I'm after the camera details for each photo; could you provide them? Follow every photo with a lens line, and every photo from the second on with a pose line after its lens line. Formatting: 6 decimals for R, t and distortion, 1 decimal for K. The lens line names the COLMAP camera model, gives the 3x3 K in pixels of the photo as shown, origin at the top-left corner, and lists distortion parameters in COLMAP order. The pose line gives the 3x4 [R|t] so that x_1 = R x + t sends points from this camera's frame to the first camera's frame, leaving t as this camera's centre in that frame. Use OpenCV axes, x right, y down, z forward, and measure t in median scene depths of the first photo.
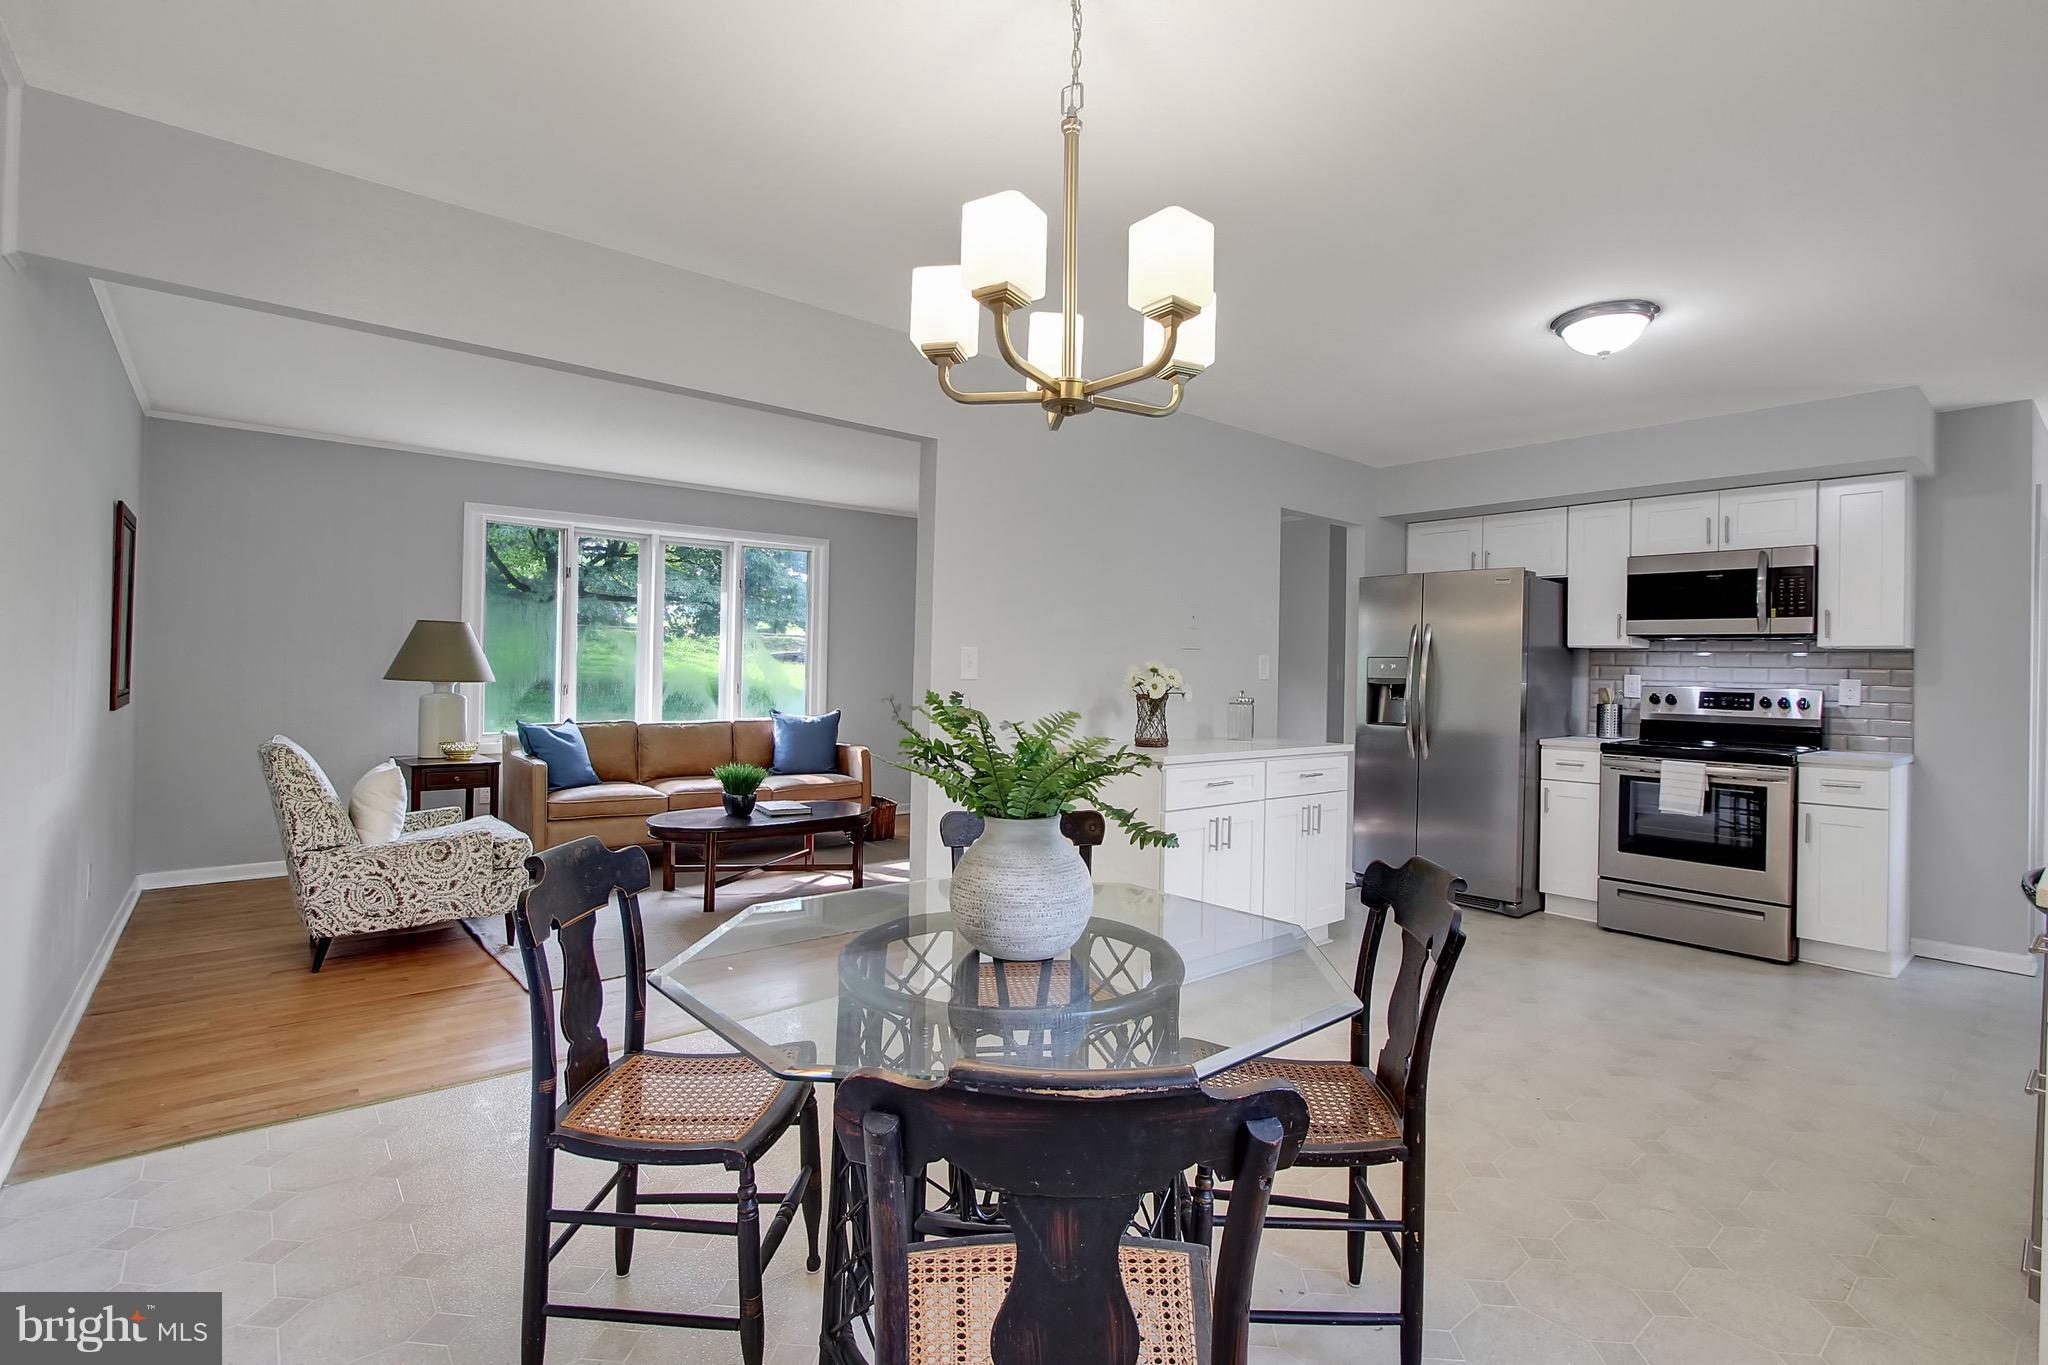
lens RADIAL K [[951.5, 0, 1024.6], [0, 951.5, 666.8], [0, 0, 1]] dist [-0.014057, 0.000374]
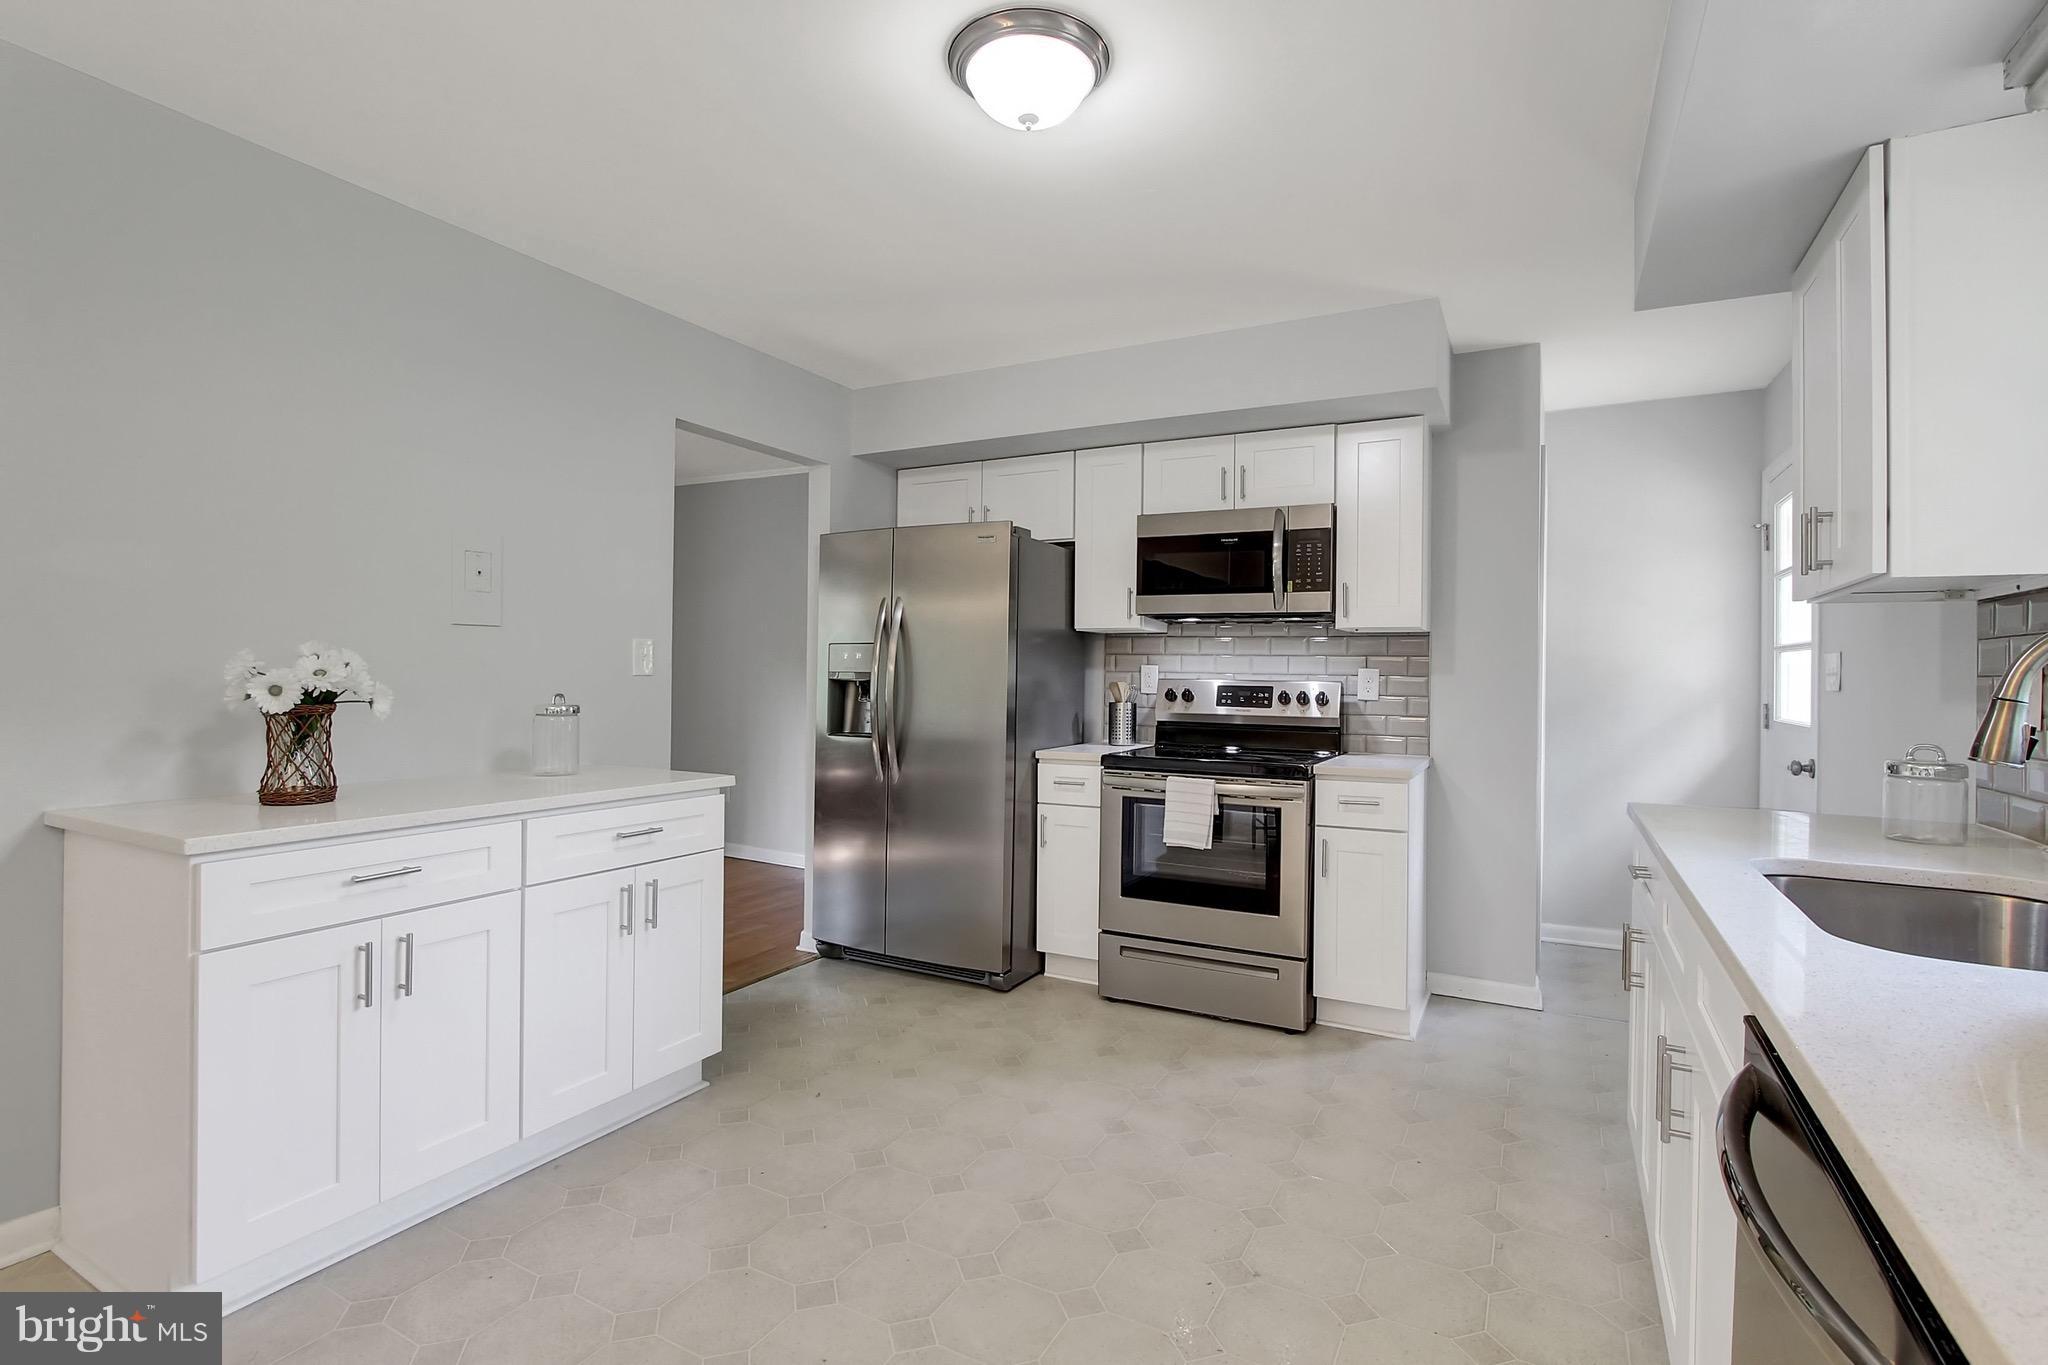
lens RADIAL K [[962.1, 0, 1031.9], [0, 962.1, 670.7], [0, 0, 1]] dist [-0.002195, -0.000208]
pose [[0.928186, -0.006225, 0.372066, 0.274305], [0.003487, 0.999962, 0.008030, 0.006878], [-0.372101, -0.006156, 0.928172, 0.309661]]
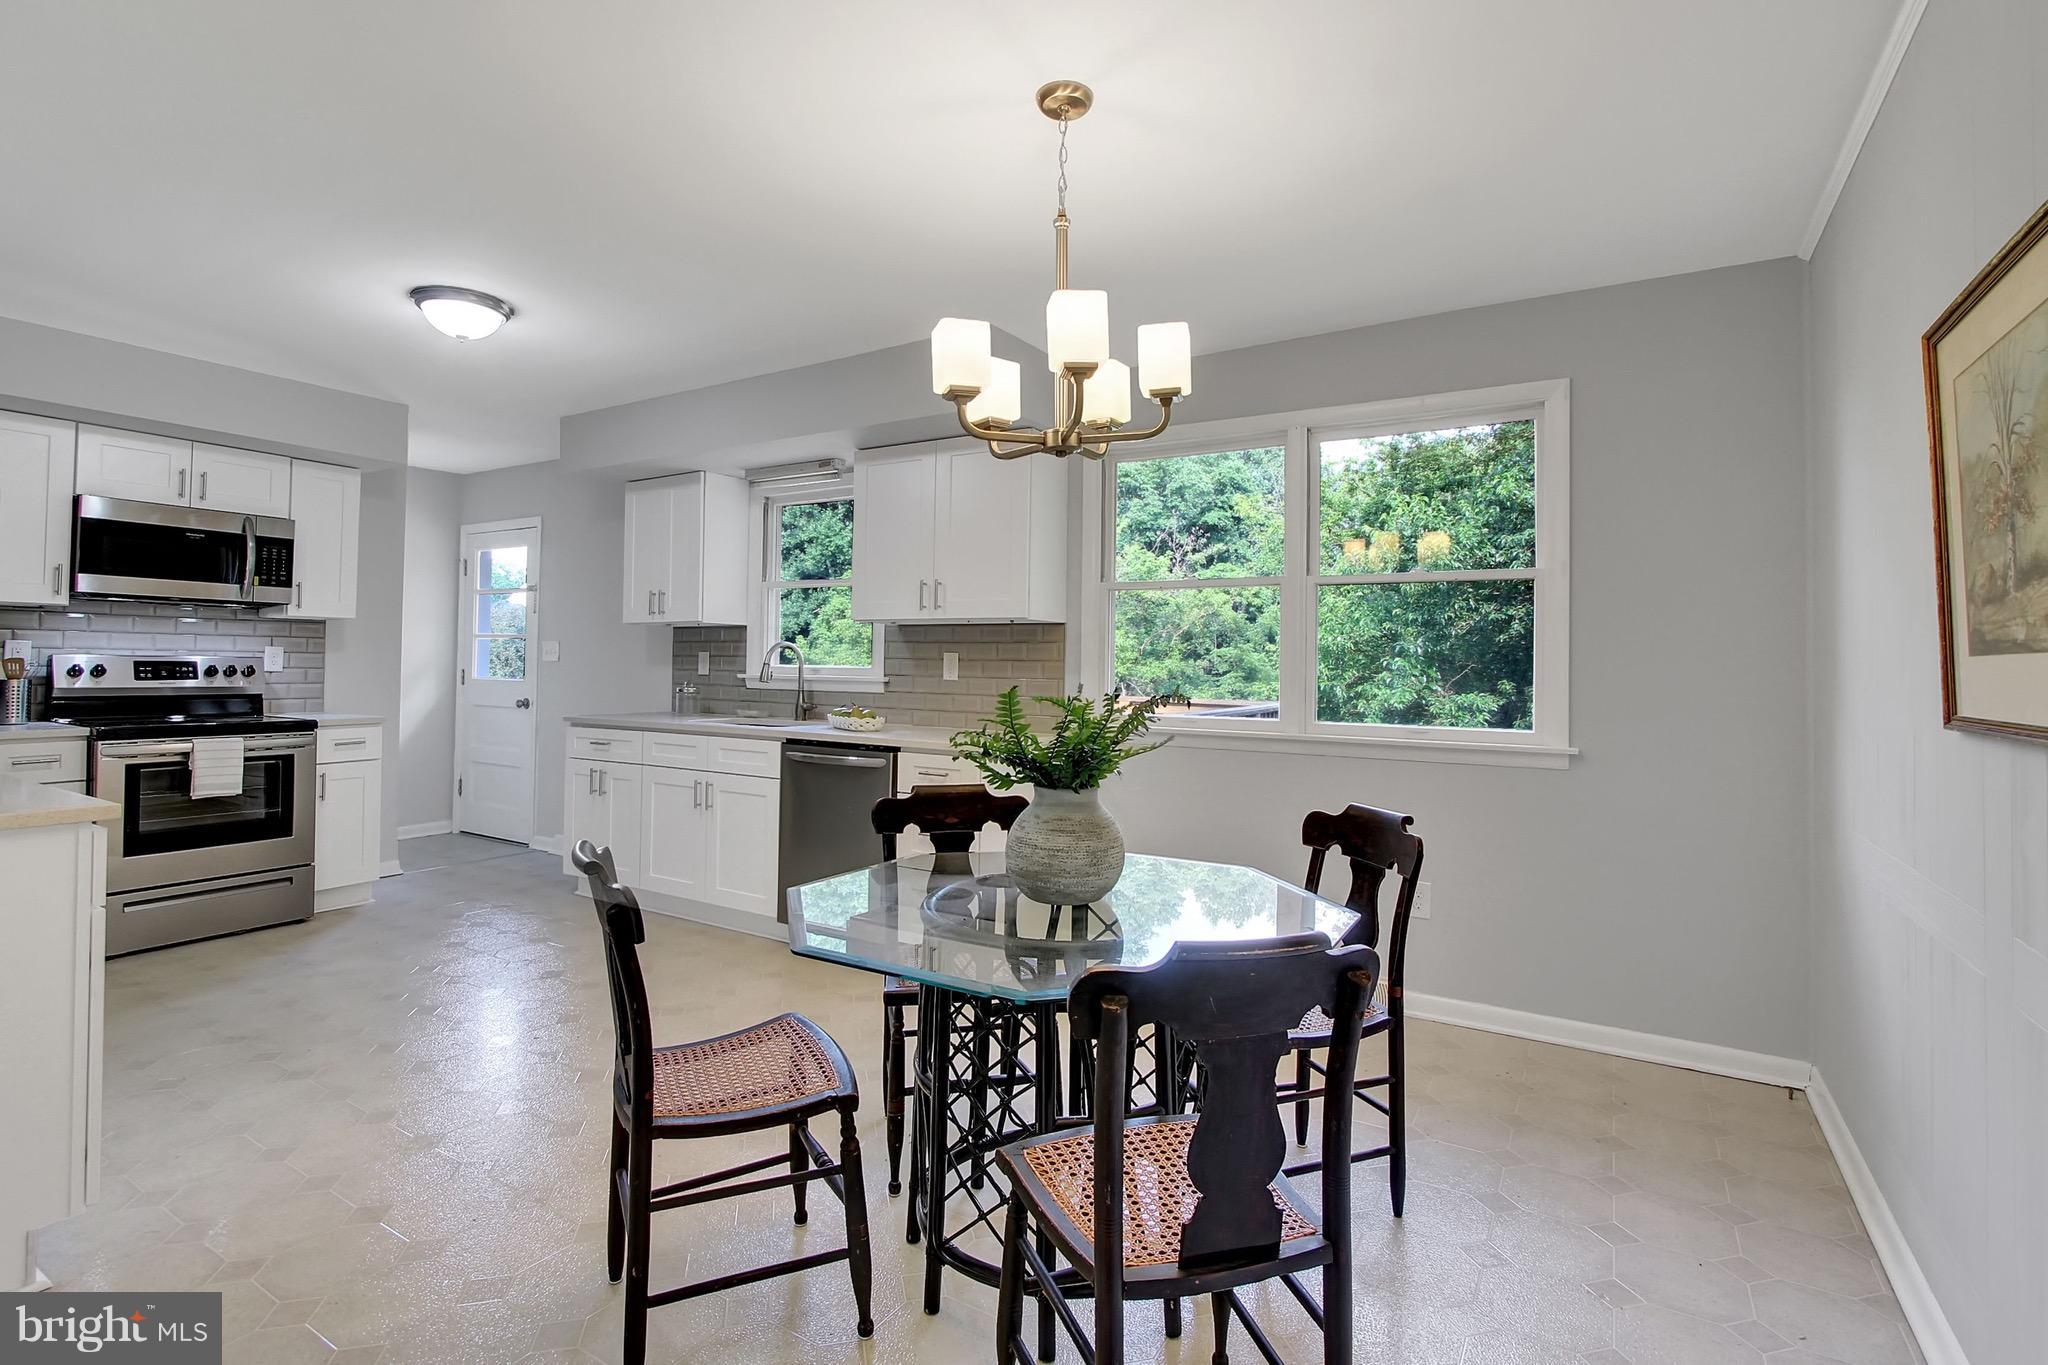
lens RADIAL K [[961.2, 0, 1014.9], [0, 961.2, 644.5], [0, 0, 1]] dist [-0.002400, -0.000134]
pose [[-0.311106, -0.000635, 0.950375, -0.399953], [-0.021222, 0.999755, -0.006280, -0.000414], [-0.950138, -0.022123, -0.311043, 0.529987]]
